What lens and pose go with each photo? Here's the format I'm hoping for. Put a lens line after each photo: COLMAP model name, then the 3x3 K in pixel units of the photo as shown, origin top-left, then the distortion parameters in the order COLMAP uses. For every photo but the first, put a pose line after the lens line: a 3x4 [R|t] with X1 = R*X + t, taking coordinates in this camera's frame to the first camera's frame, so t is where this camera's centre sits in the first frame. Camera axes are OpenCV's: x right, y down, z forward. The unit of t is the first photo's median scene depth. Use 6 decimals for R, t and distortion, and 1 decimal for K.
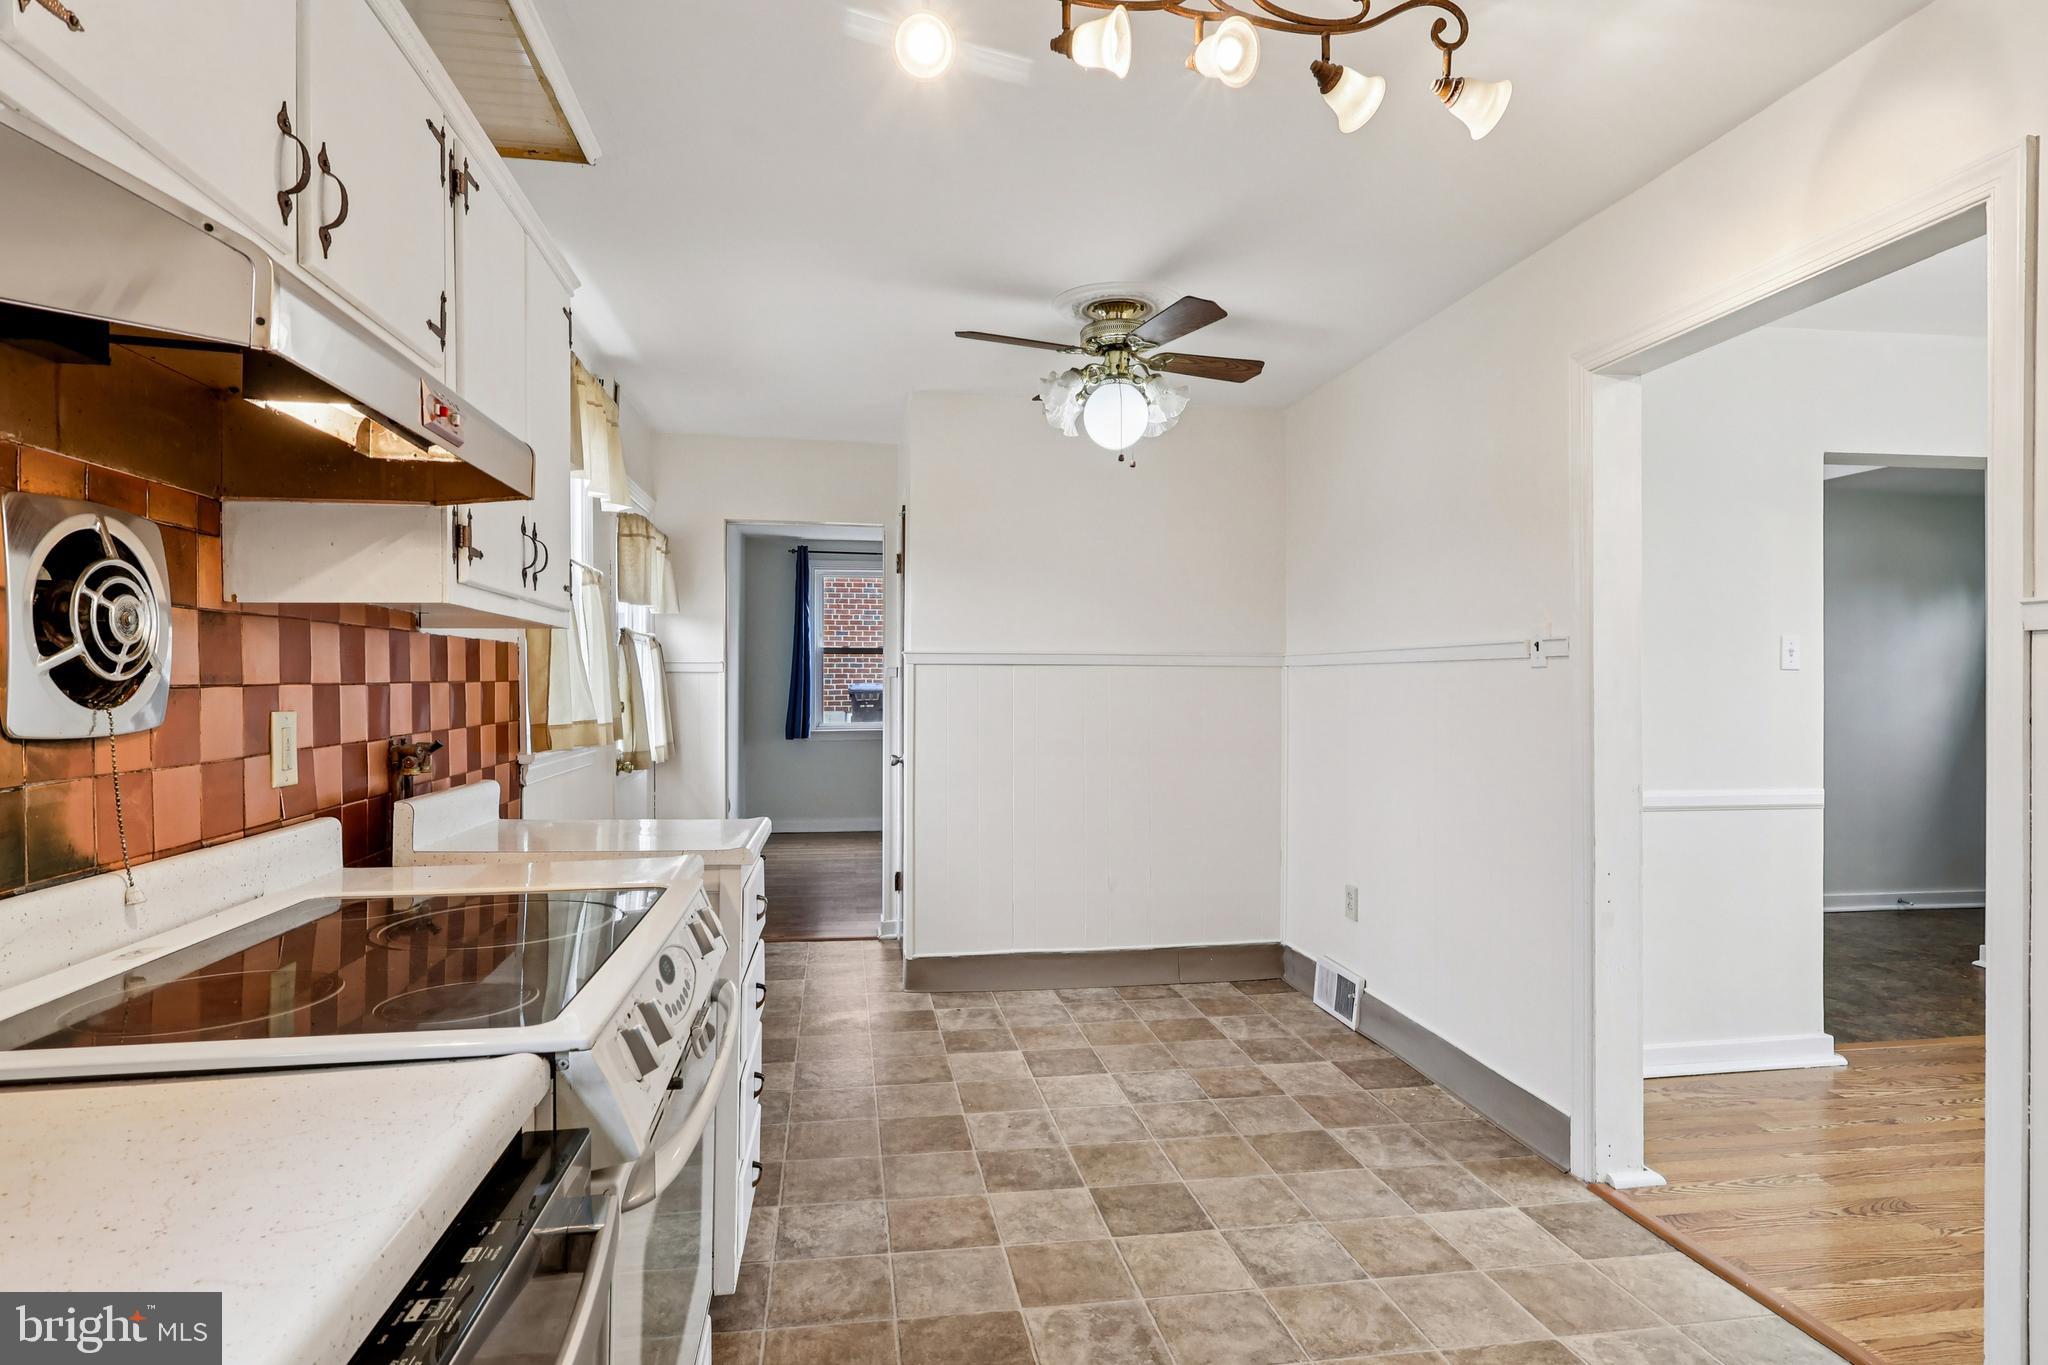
lens RADIAL K [[1084.3, 0, 1010.3], [0, 1084.3, 681.6], [0, 0, 1]] dist [0.001642, -0.000679]
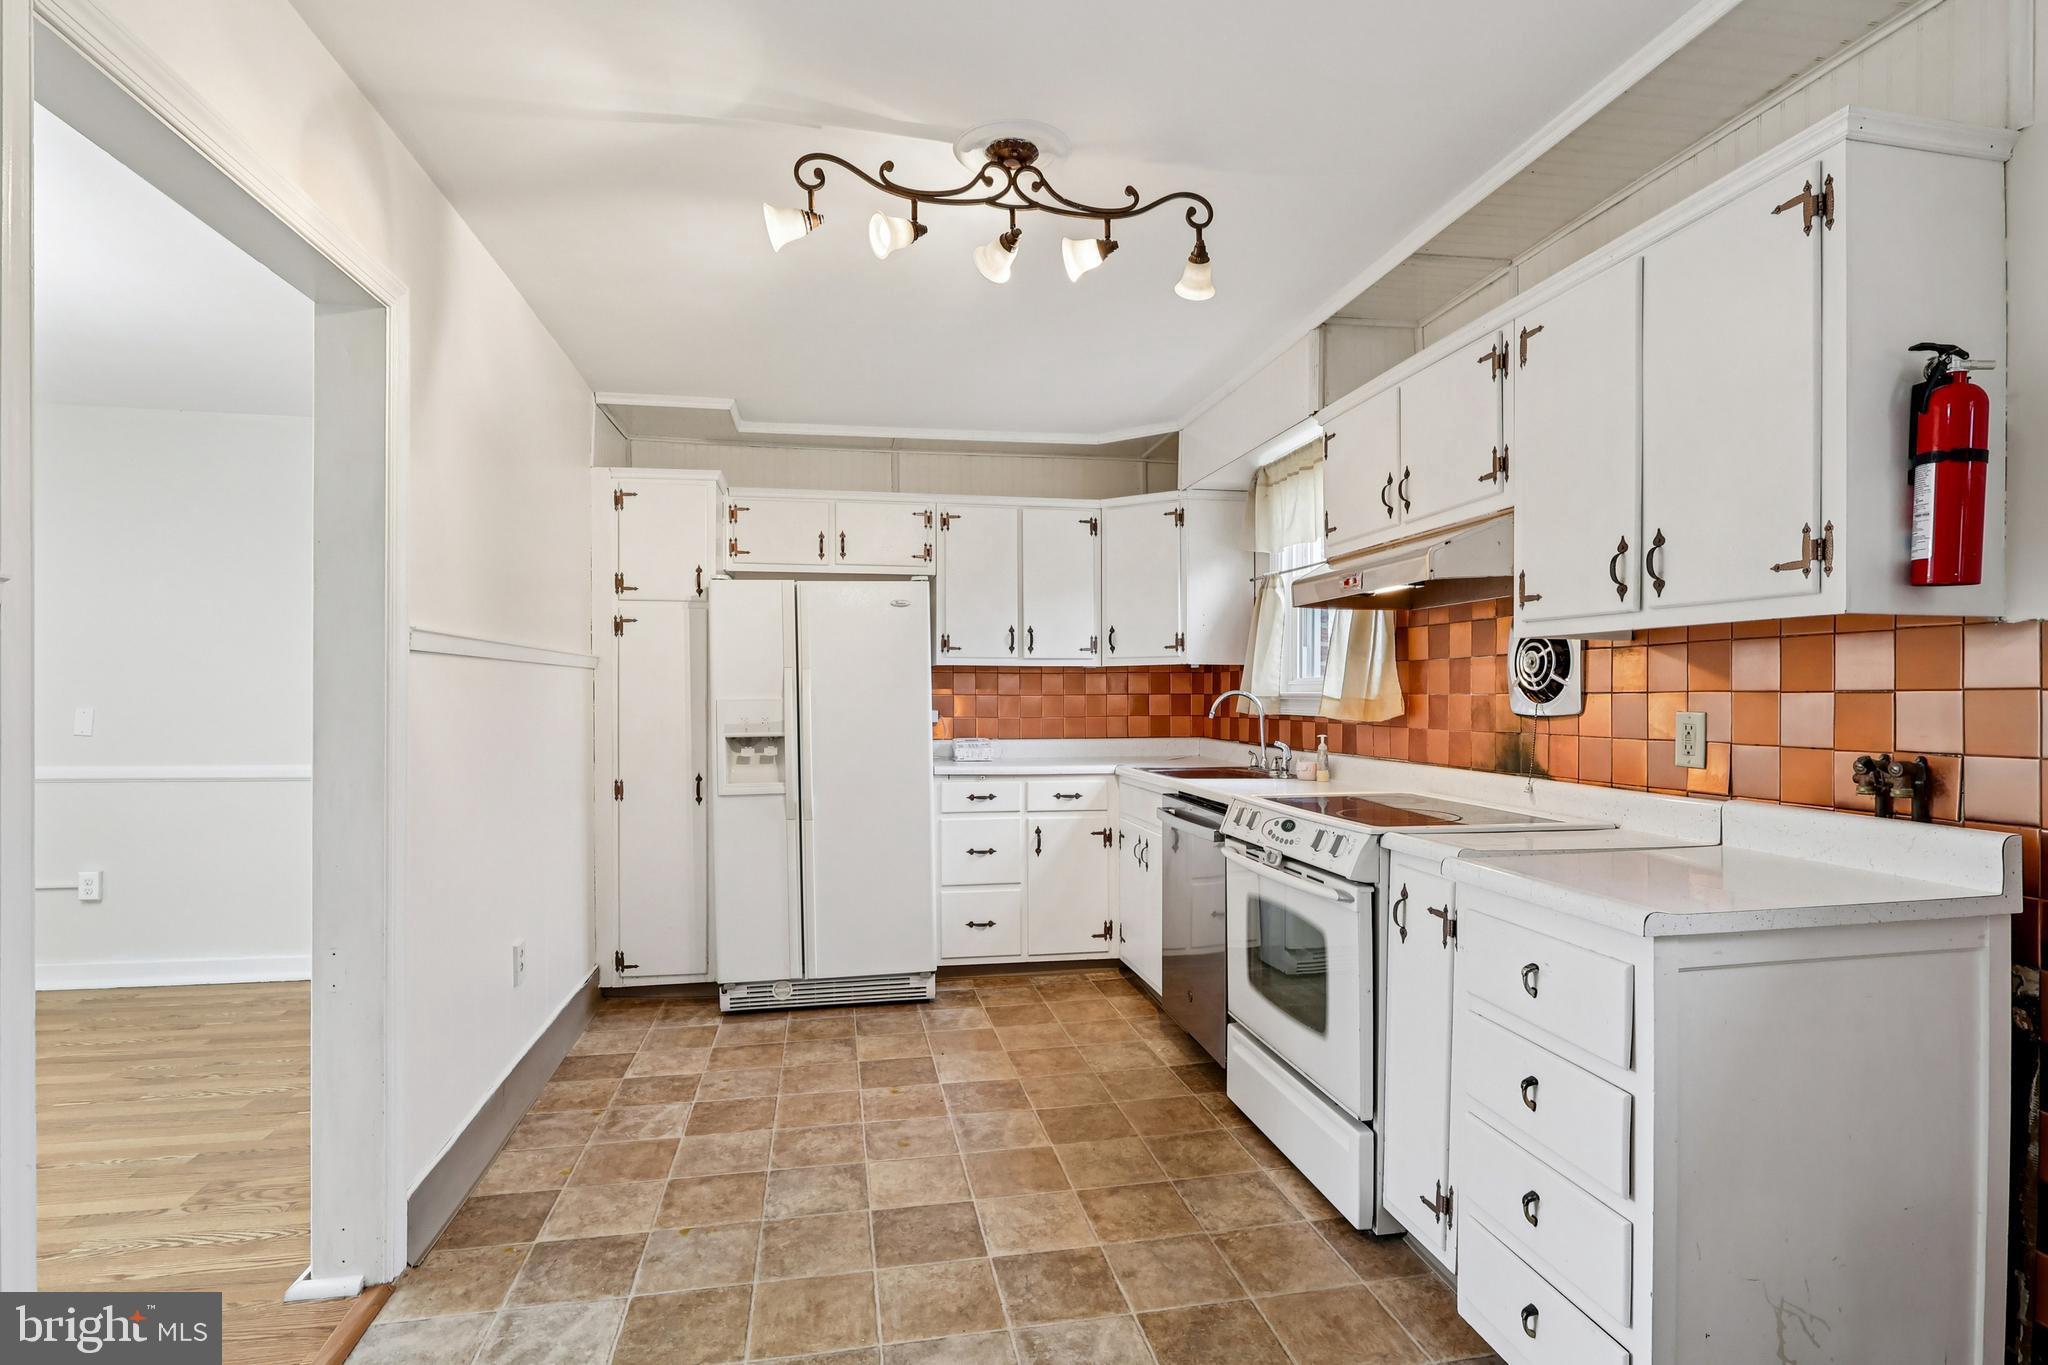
lens RADIAL K [[1006.2, 0, 1020.3], [0, 1006.2, 698.1], [0, 0, 1]] dist [-0.001573, -0.000179]
pose [[-0.999516, -0.004440, -0.030776, 0.012065], [-0.004641, 0.999968, 0.006443, 0.005185], [0.030746, 0.006582, -0.999506, 1.766082]]
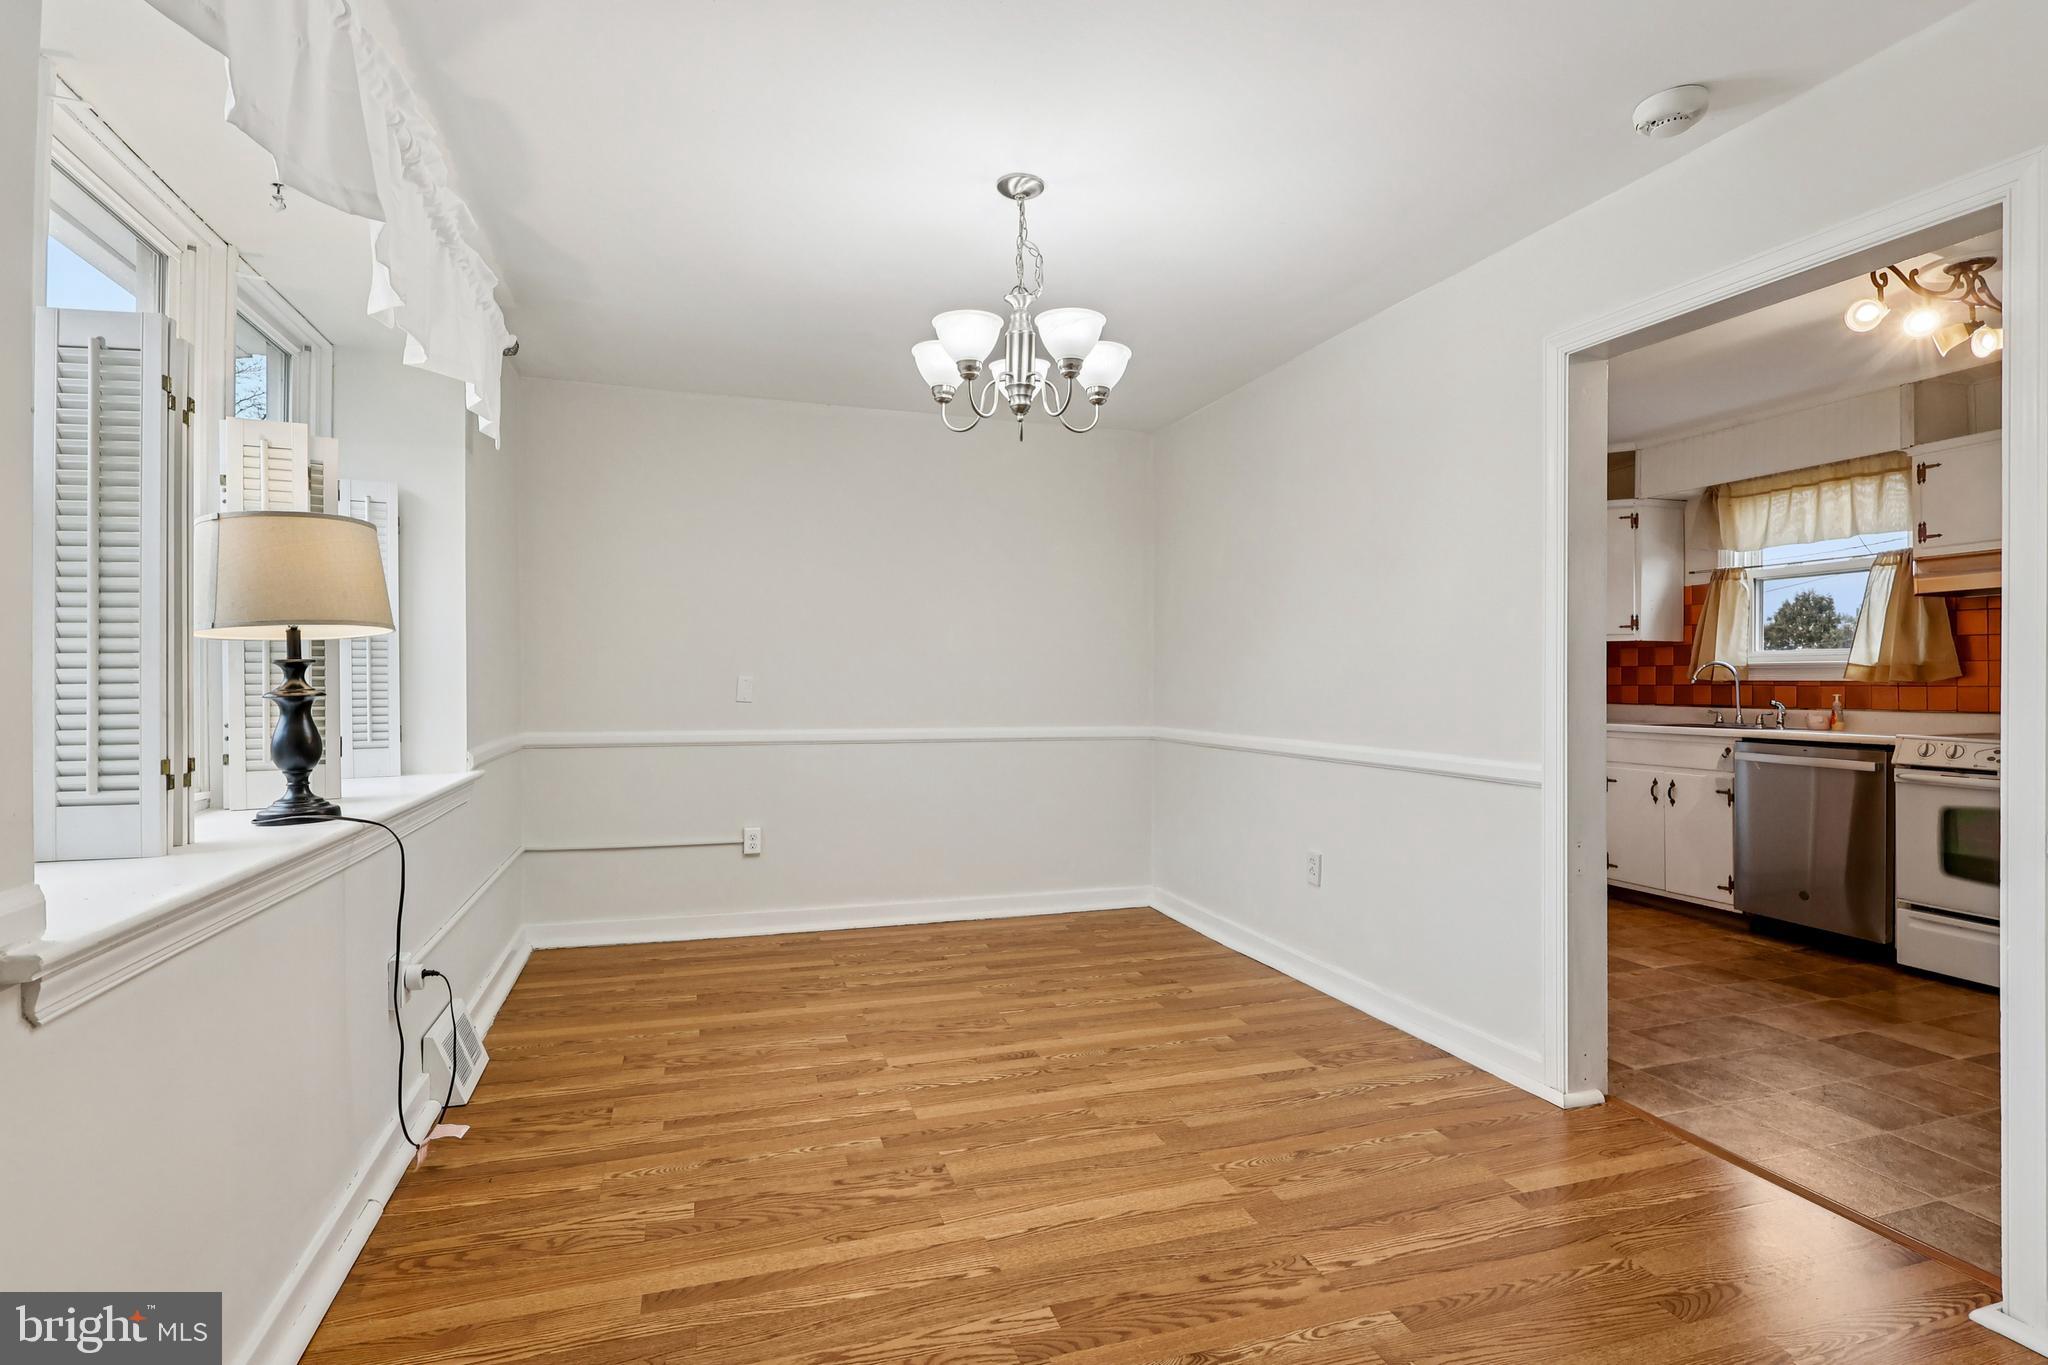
lens RADIAL K [[987.4, 0, 1024.7], [0, 987.4, 676.4], [0, 0, 1]] dist [0.001452, 0.000273]
pose [[-0.986945, -0.003233, -0.161028, 0.993629], [-0.002911, 0.999993, -0.002233, 0.031994], [0.161034, -0.001735, -0.986947, 1.860807]]
